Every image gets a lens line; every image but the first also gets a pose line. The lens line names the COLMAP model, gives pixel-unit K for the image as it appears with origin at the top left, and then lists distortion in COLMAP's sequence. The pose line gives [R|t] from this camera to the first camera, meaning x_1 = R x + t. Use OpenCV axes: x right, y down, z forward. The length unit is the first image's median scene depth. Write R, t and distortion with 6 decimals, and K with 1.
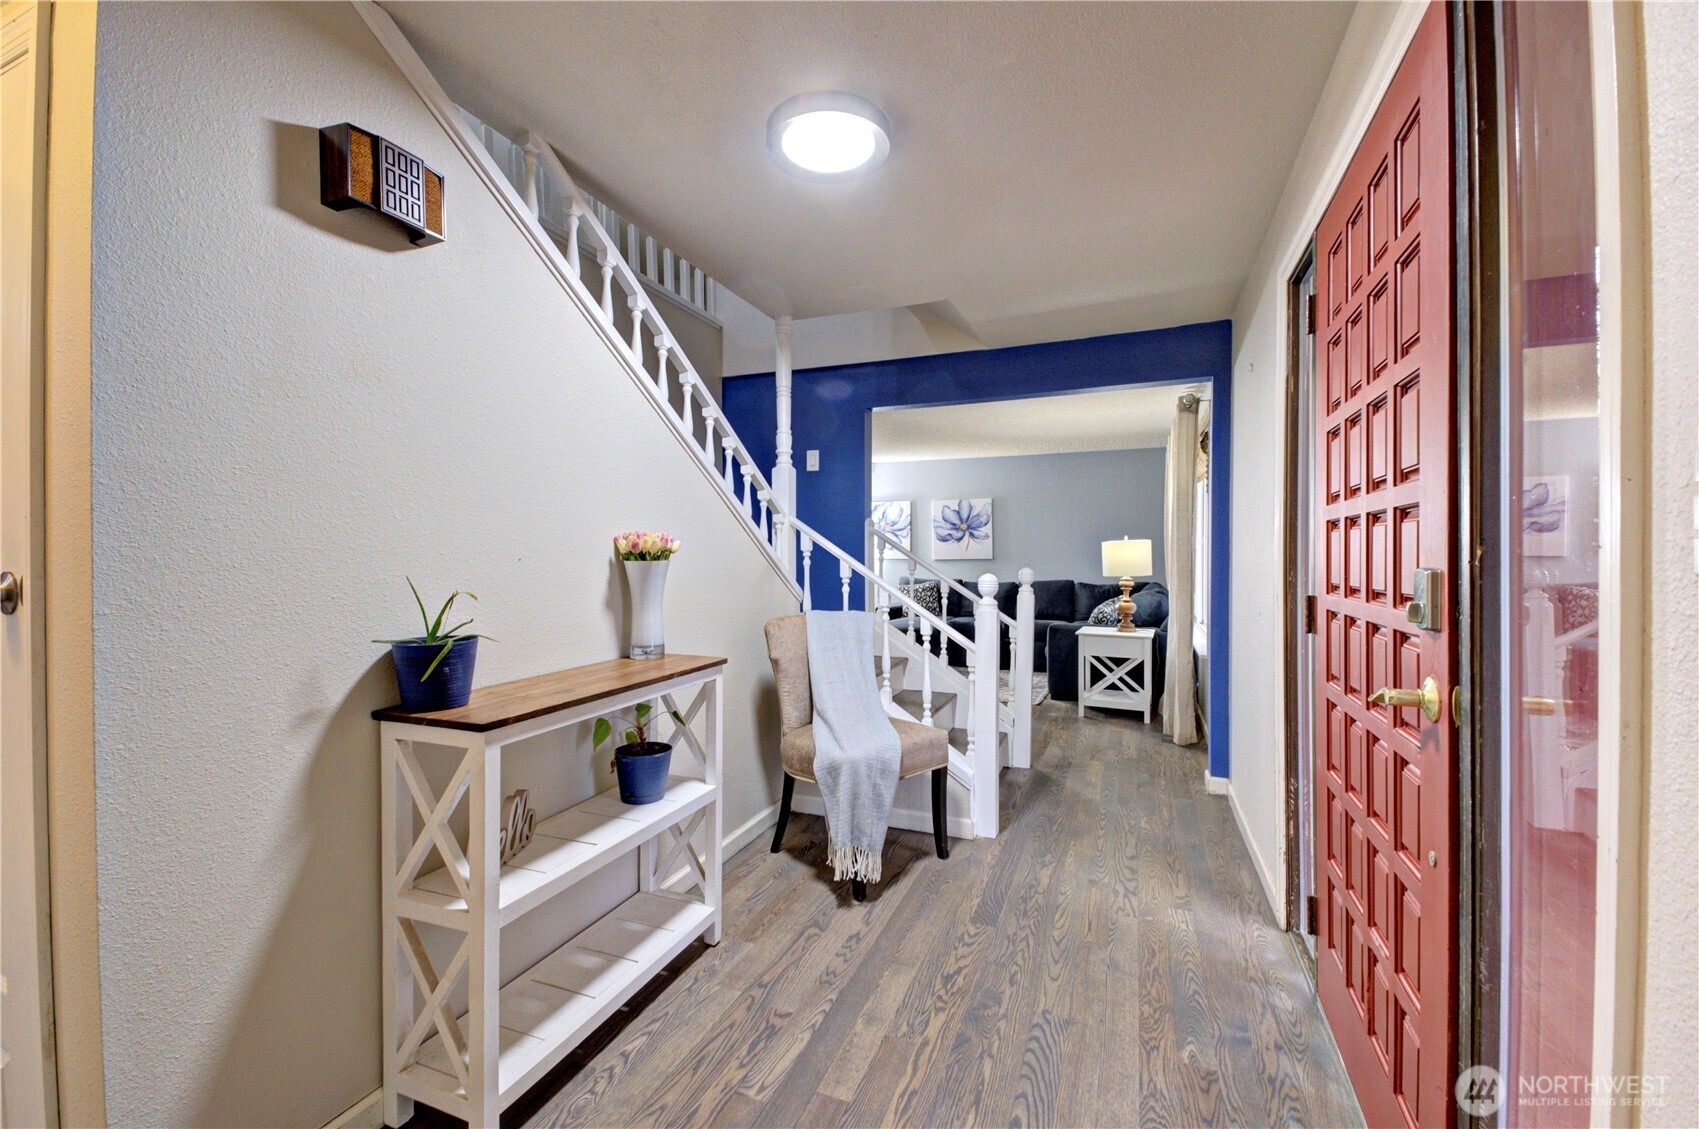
lens RADIAL K [[721.1, 0, 843.5], [0, 721.1, 555.7], [0, 0, 1]] dist [0.033403, -0.000301]
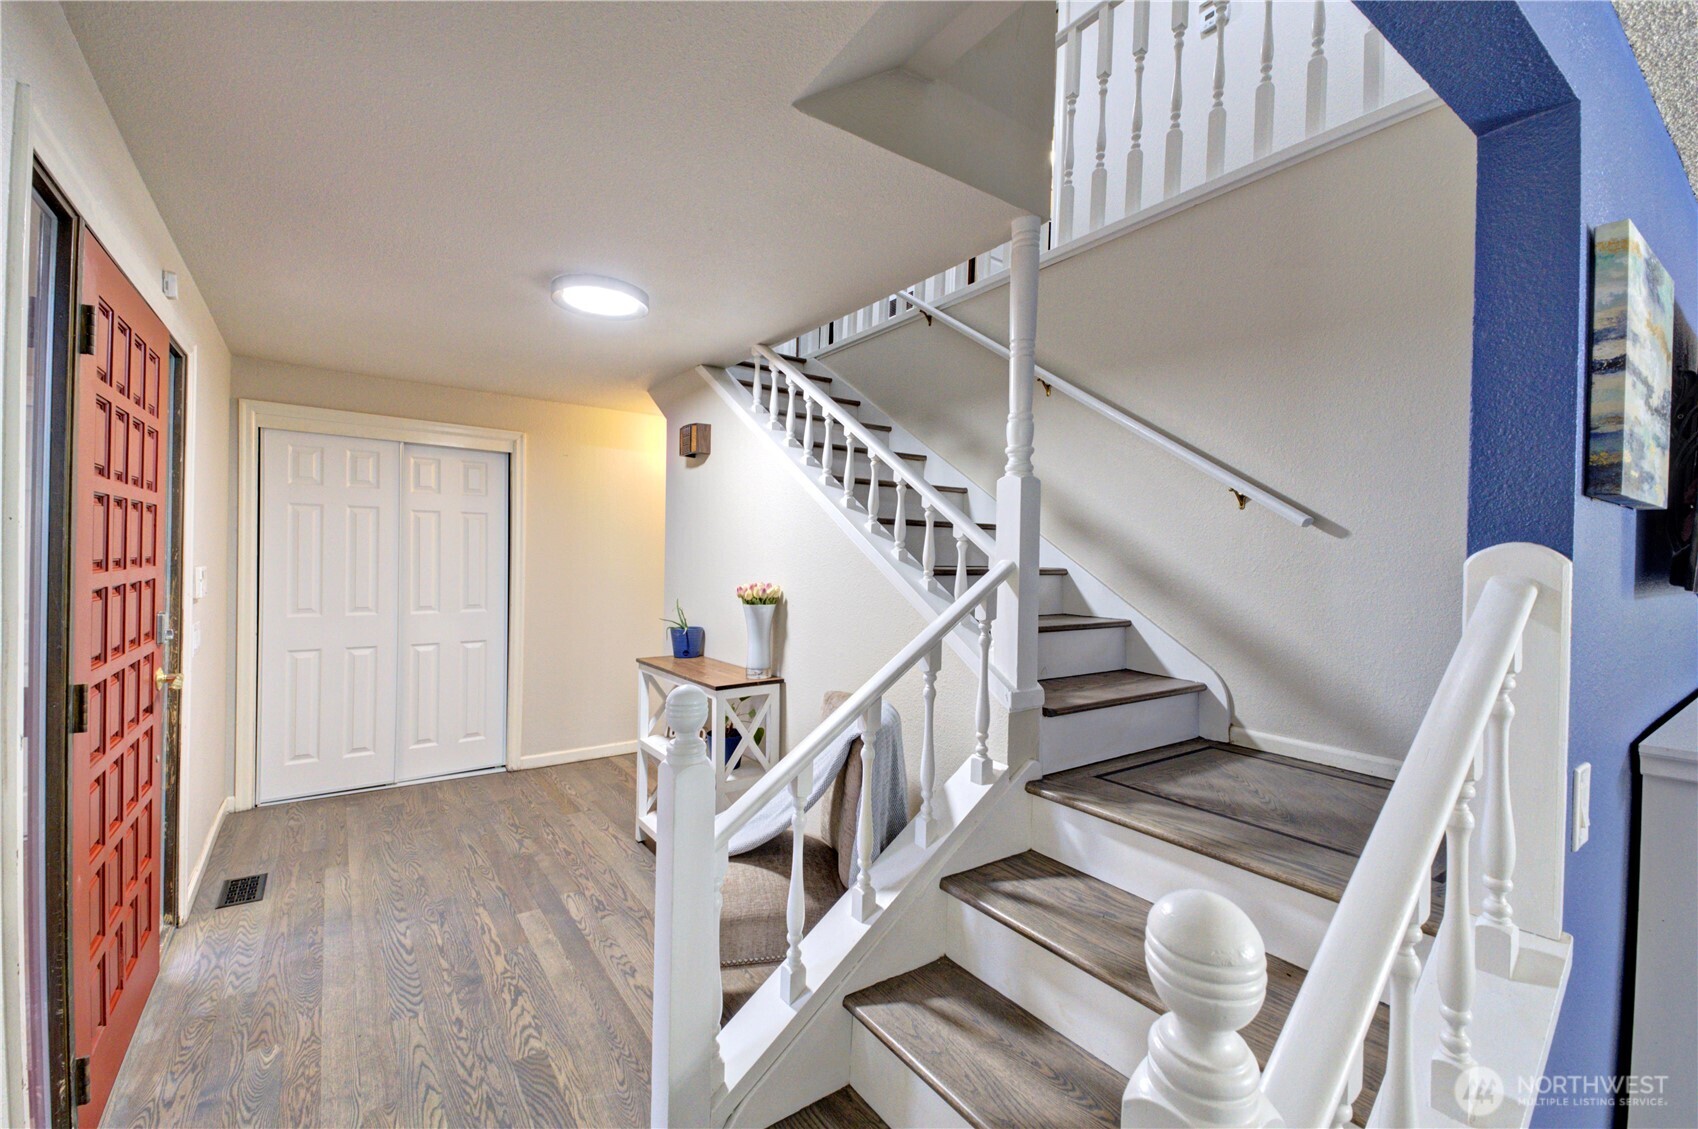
lens RADIAL K [[706.1, 0, 843.4], [0, 706.1, 560.6], [0, 0, 1]] dist [0.065238, -0.030104]
pose [[-0.541343, -0.005406, -0.840784, 0.869556], [-0.022860, 0.999704, 0.008290, -0.106917], [0.840491, 0.023709, -0.541307, 2.151032]]
